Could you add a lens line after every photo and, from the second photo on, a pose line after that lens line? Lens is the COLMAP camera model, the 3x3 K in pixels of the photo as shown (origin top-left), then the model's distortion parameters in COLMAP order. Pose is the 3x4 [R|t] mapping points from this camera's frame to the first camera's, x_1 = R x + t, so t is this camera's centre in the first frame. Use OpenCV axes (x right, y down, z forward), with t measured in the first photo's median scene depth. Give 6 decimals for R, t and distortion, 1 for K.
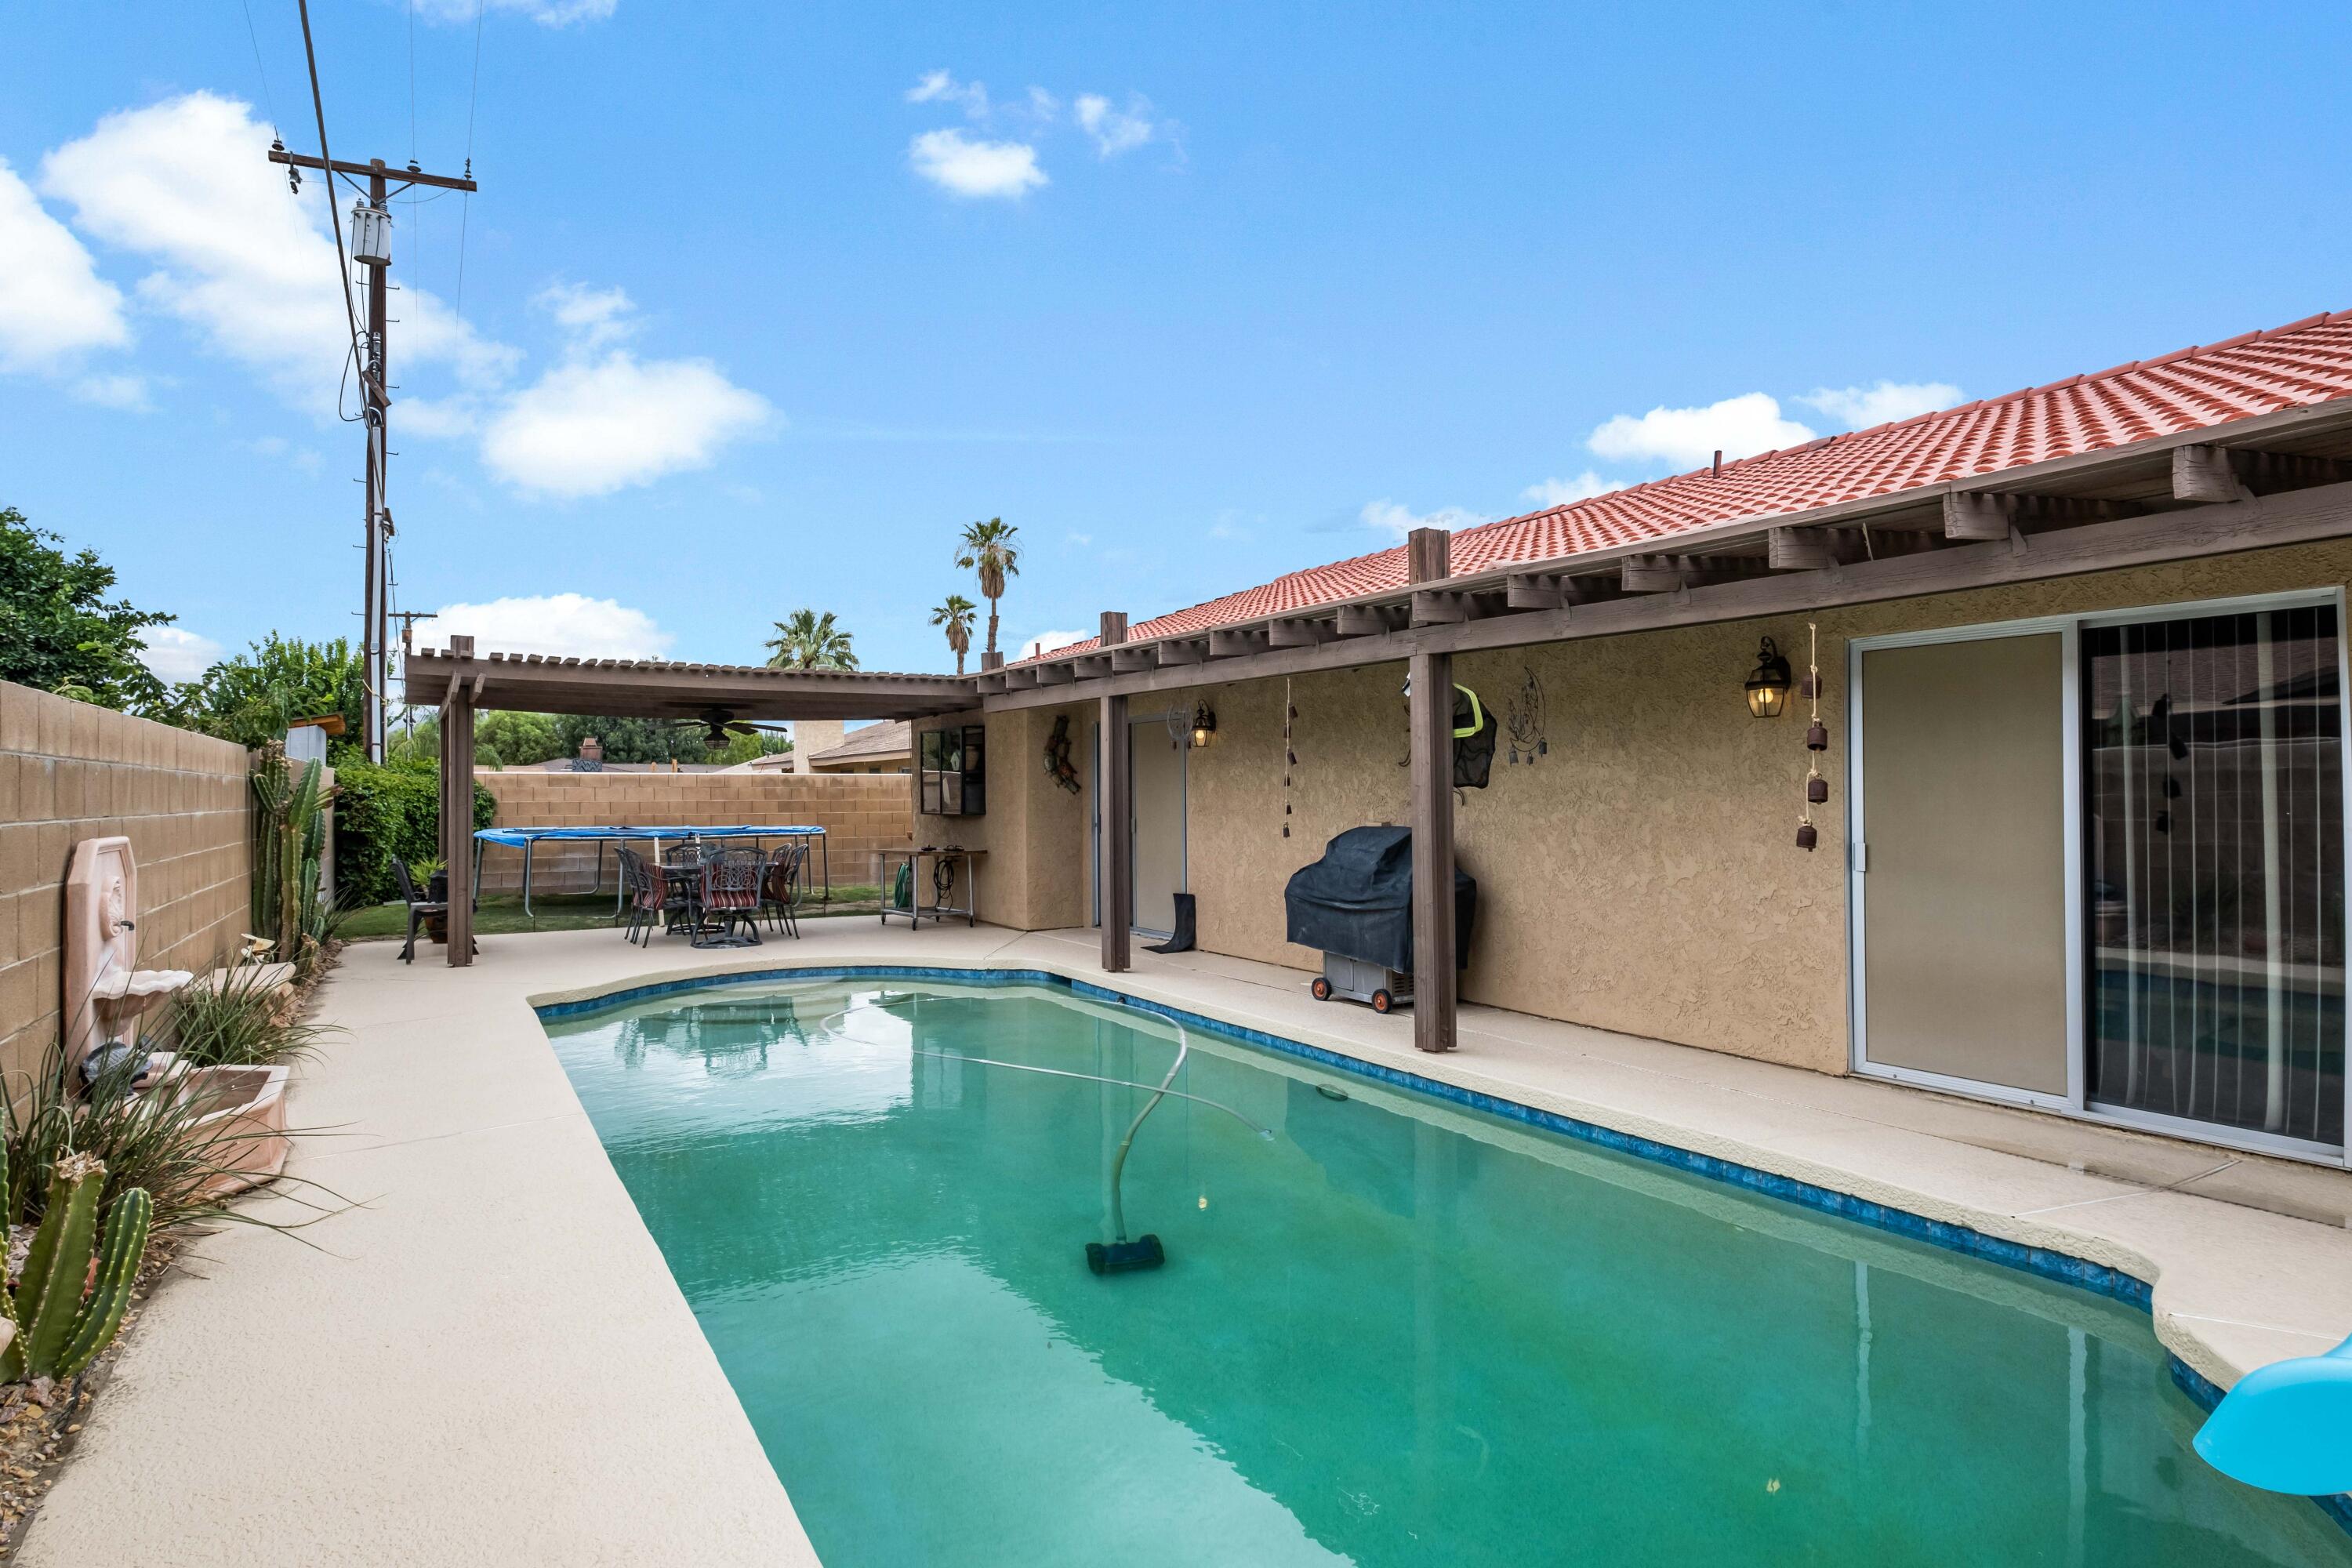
lens RADIAL K [[1233.1, 0, 1178.9], [0, 1233.1, 771.2], [0, 0, 1]] dist [-0.000438, -0.000063]
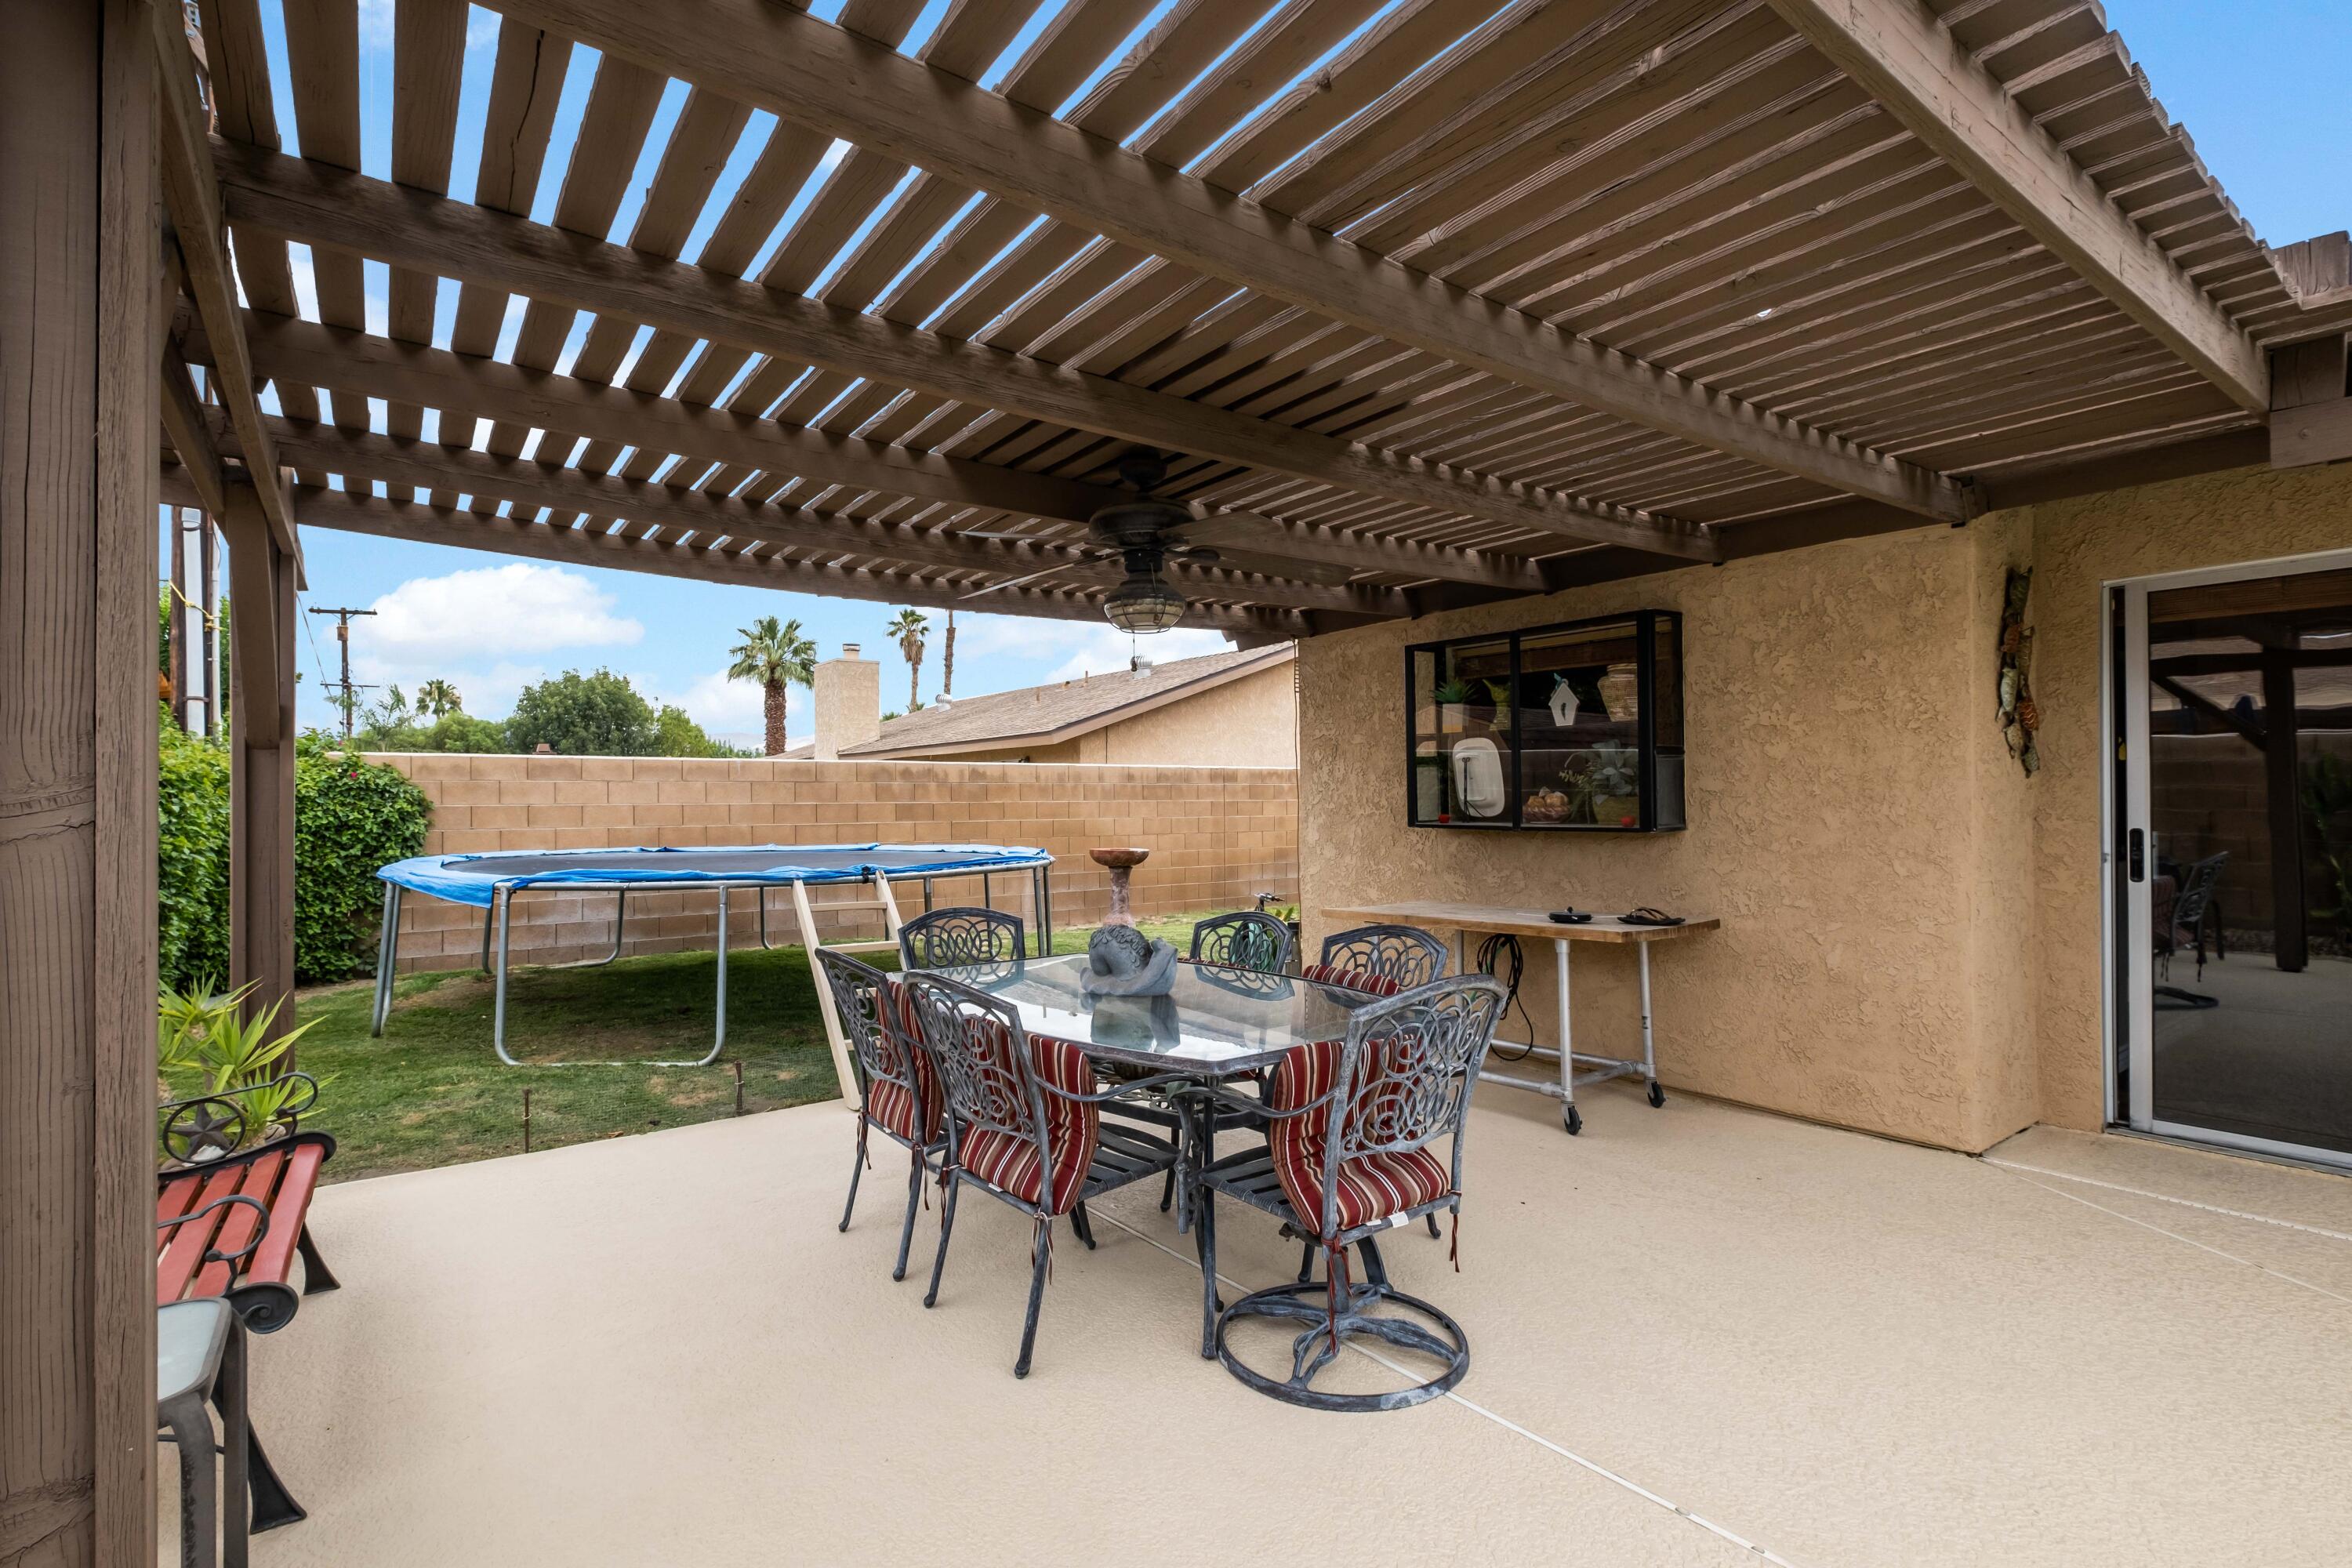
lens RADIAL K [[1051.2, 0, 1171.6], [0, 1051.2, 773.0], [0, 0, 1]] dist [-0.000416, -0.000760]
pose [[0.995027, -0.001036, 0.099596, -0.233442], [0.001683, 0.999978, -0.006414, 0.011801], [-0.099587, 0.006550, 0.995007, 0.429503]]
